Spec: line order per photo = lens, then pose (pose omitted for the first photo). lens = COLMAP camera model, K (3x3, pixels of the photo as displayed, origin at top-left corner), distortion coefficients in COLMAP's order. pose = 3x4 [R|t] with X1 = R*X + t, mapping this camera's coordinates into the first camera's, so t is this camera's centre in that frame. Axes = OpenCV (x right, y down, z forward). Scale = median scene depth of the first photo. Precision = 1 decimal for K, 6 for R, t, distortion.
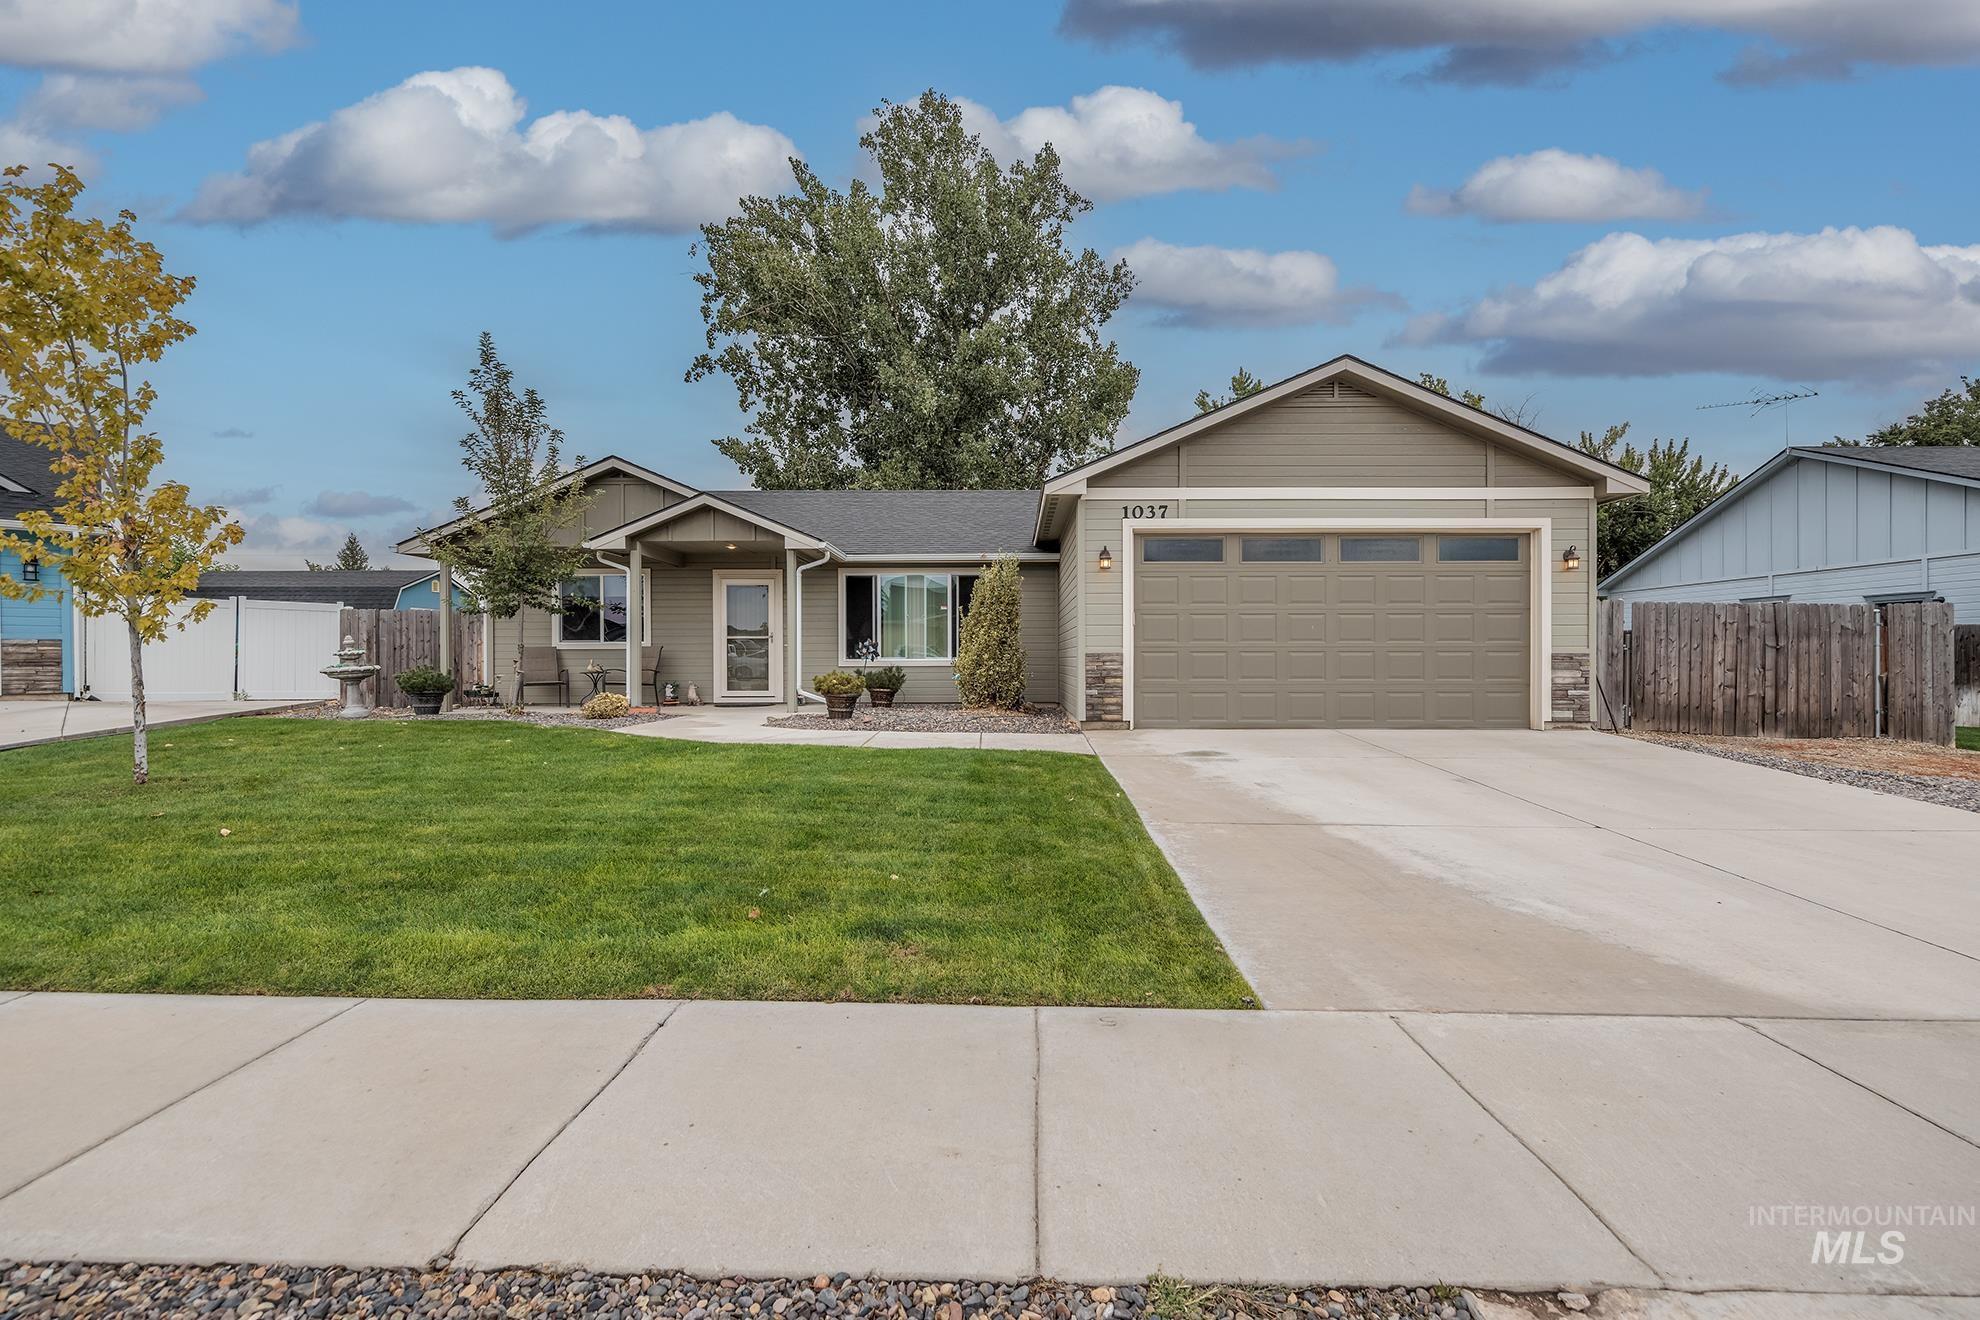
lens RADIAL K [[806.5, 0, 983.9], [0, 806.5, 660.4], [0, 0, 1]] dist [0.006046, -0.000682]
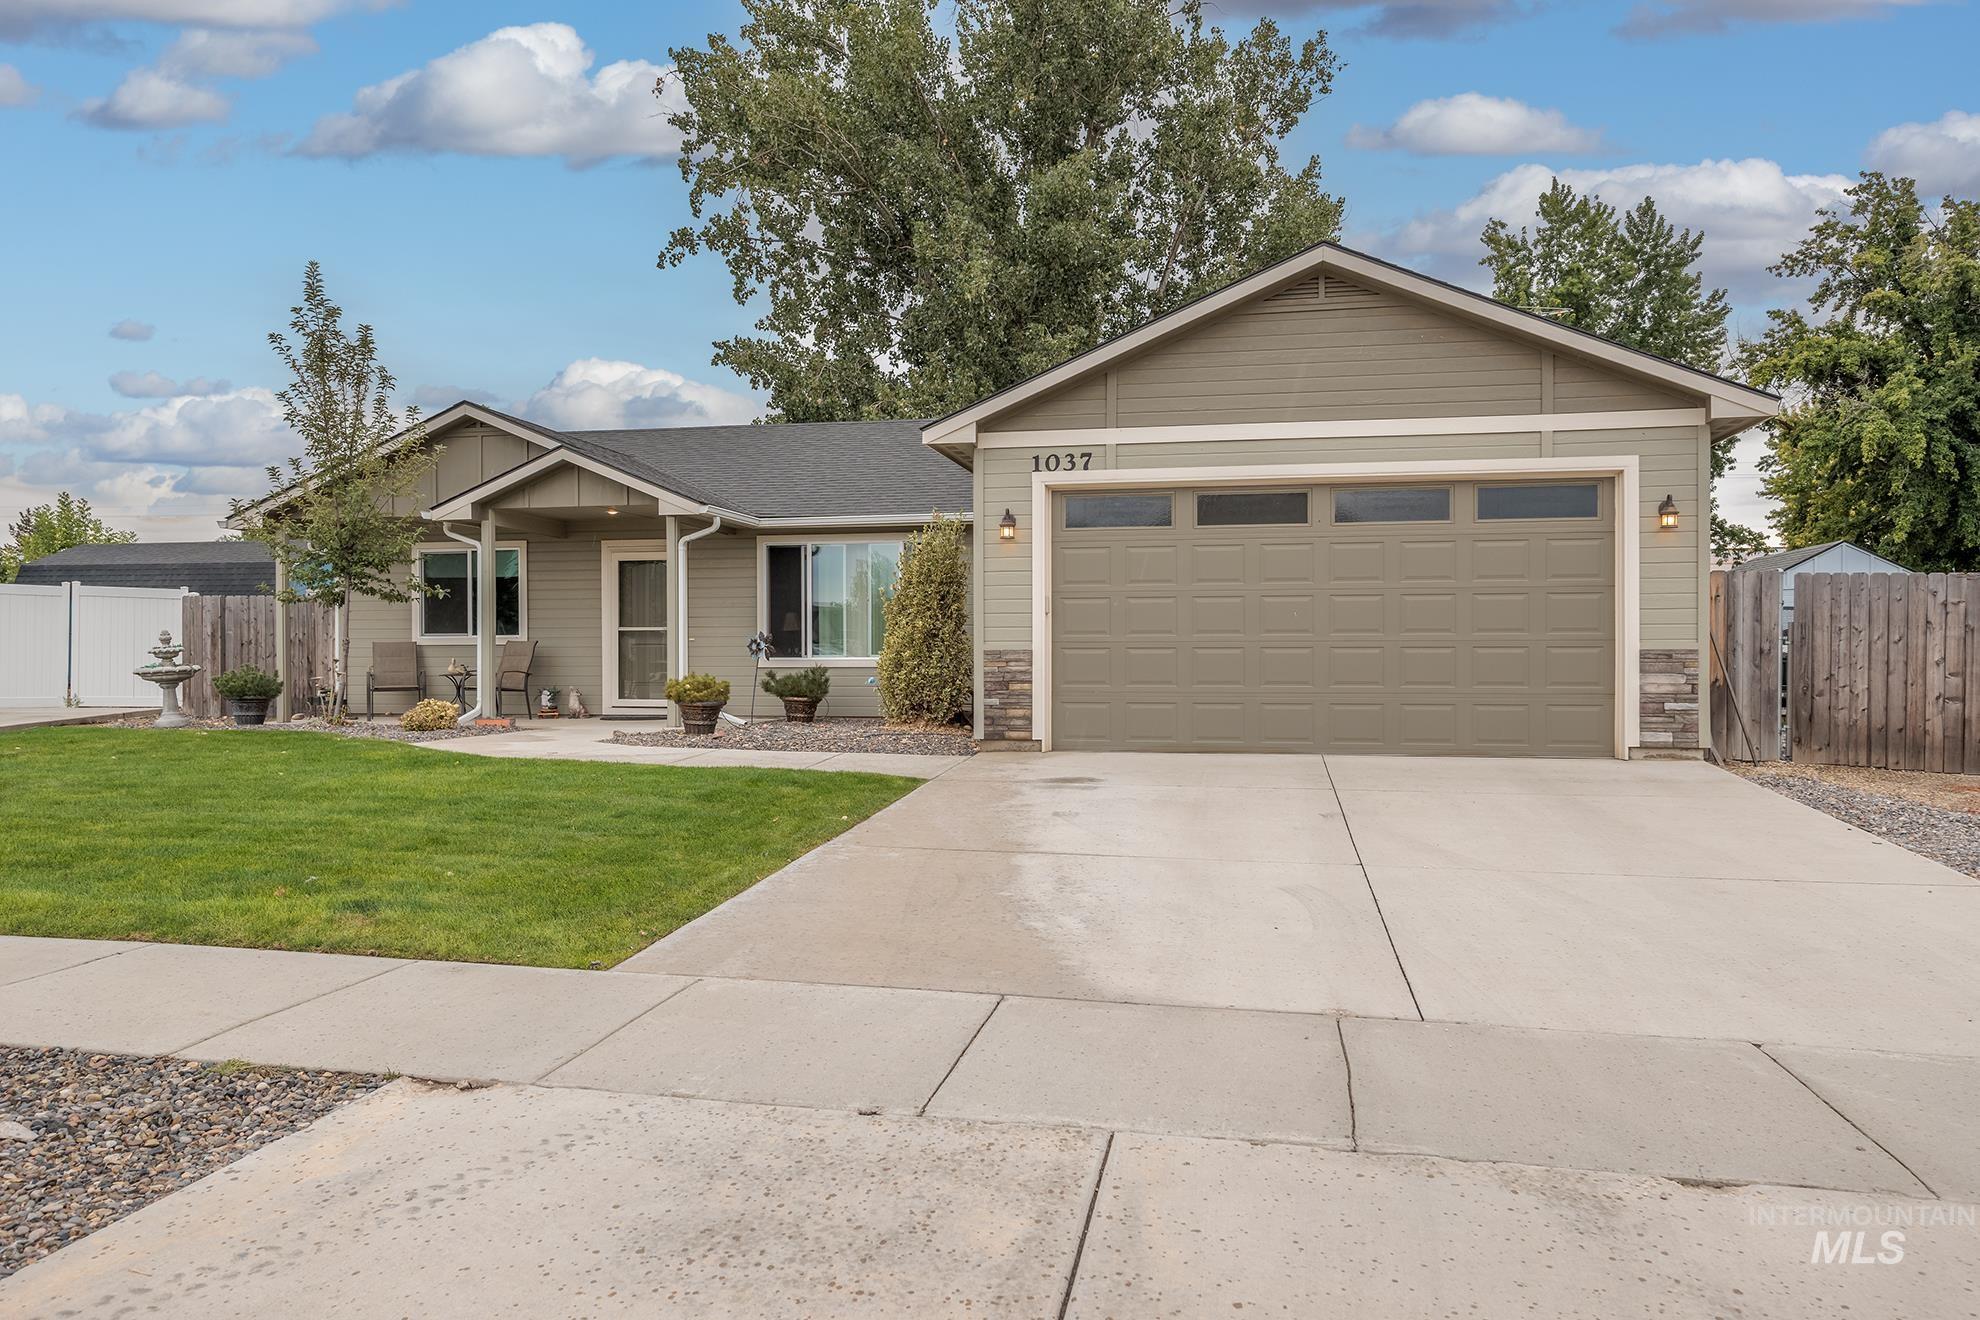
lens RADIAL K [[1297.2, 0, 987.7], [0, 1297.2, 655.1], [0, 0, 1]] dist [0.002022, 0.008998]
pose [[0.983223, -0.000587, -0.182407, 0.305286], [0.000224, 0.999998, -0.002010, -0.001617], [0.182408, 0.001936, 0.983221, -0.174001]]
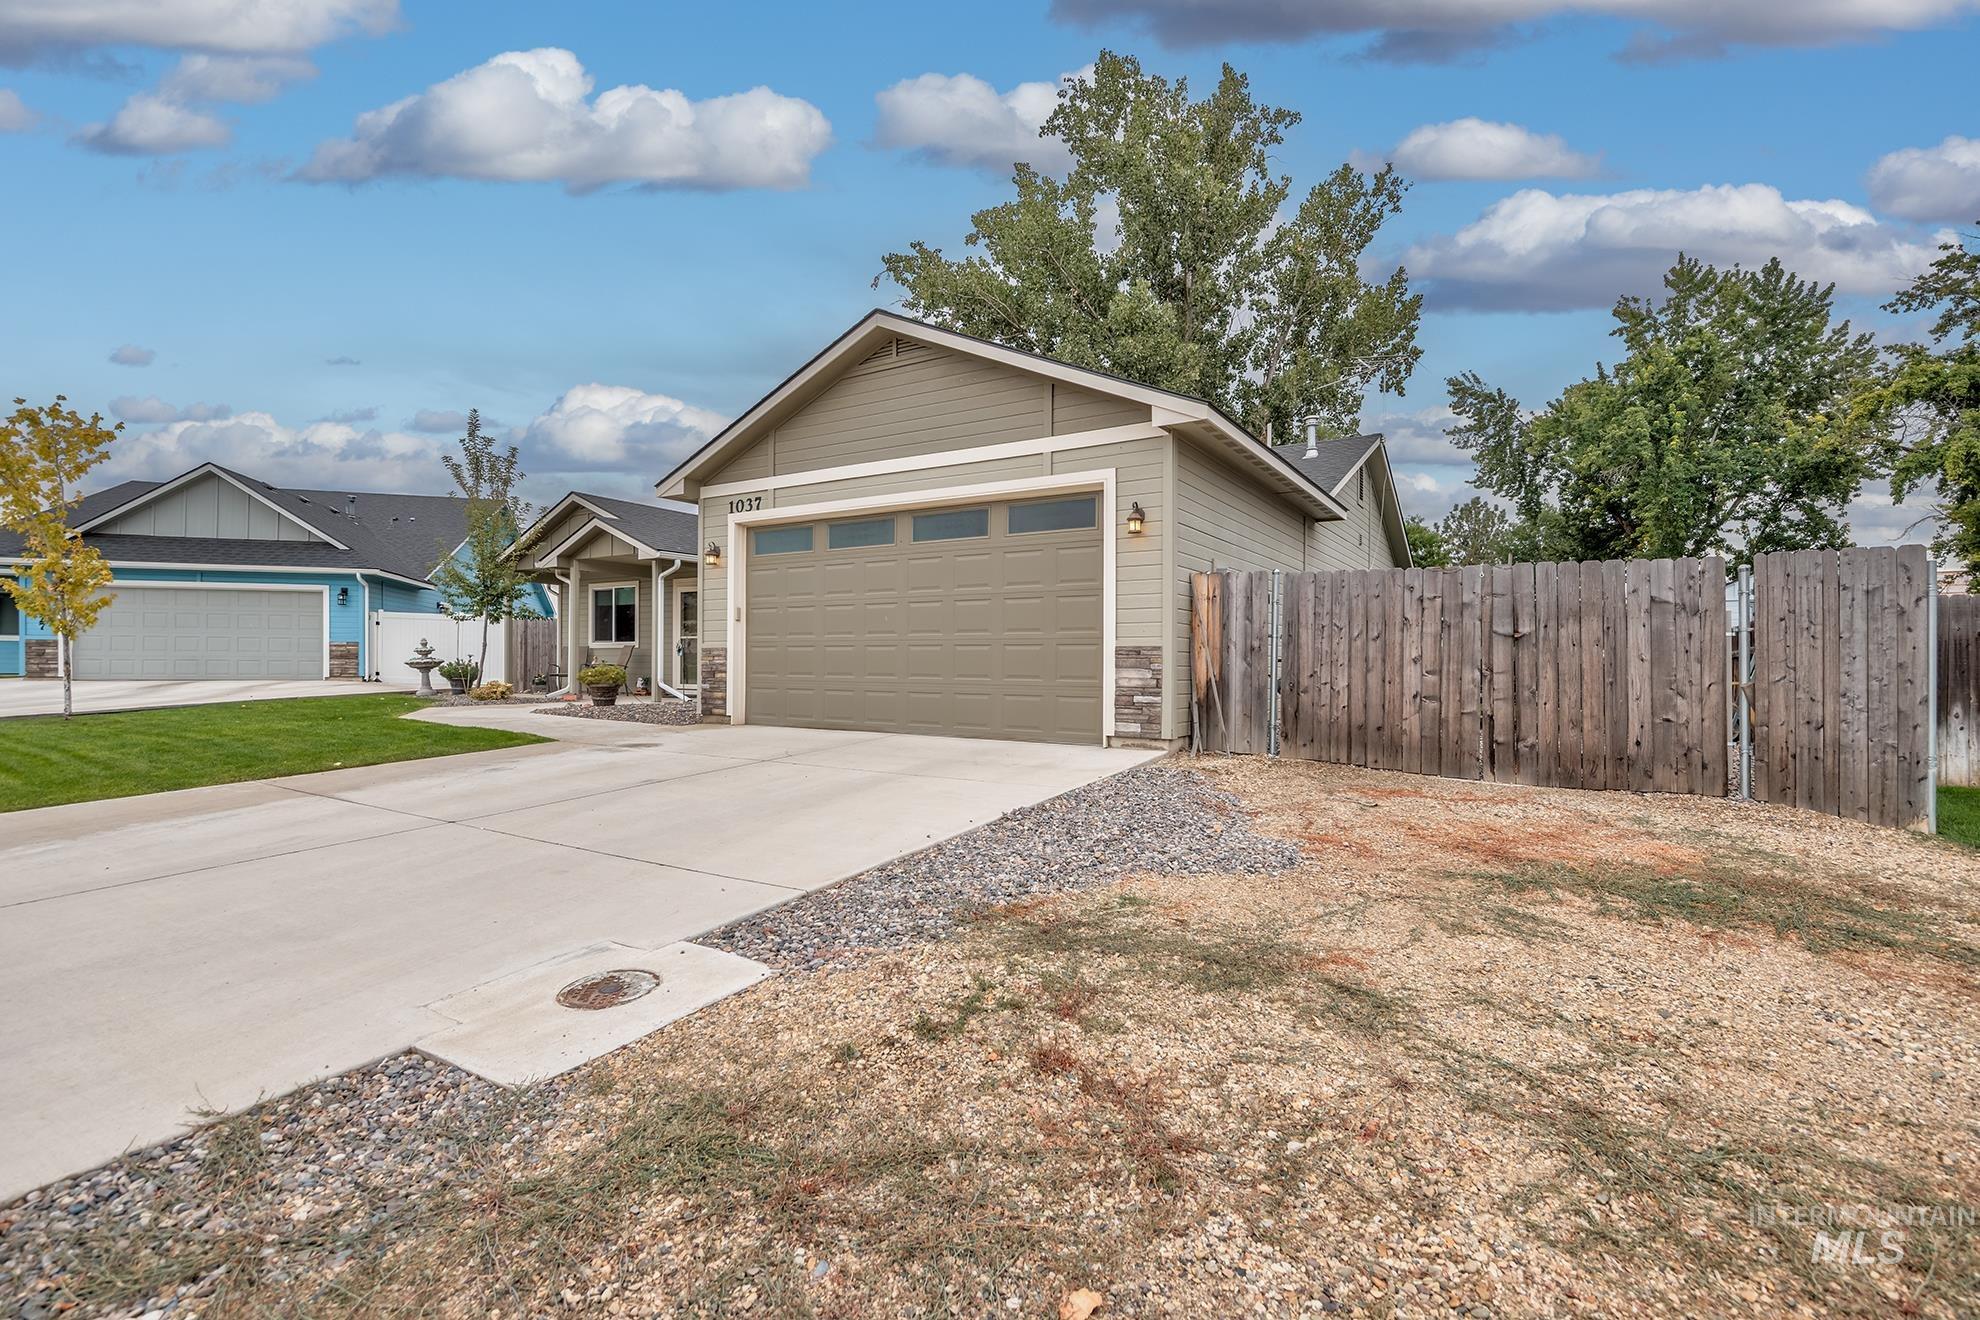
lens RADIAL K [[874.3, 0, 1023.5], [0, 874.3, 656.6], [0, 0, 1]] dist [0.007982, -0.002314]
pose [[0.862661, 0.002233, -0.505777, 0.898369], [-0.007649, 0.999933, -0.008632, 0.007318], [0.505724, 0.011316, 0.862621, 0.216452]]
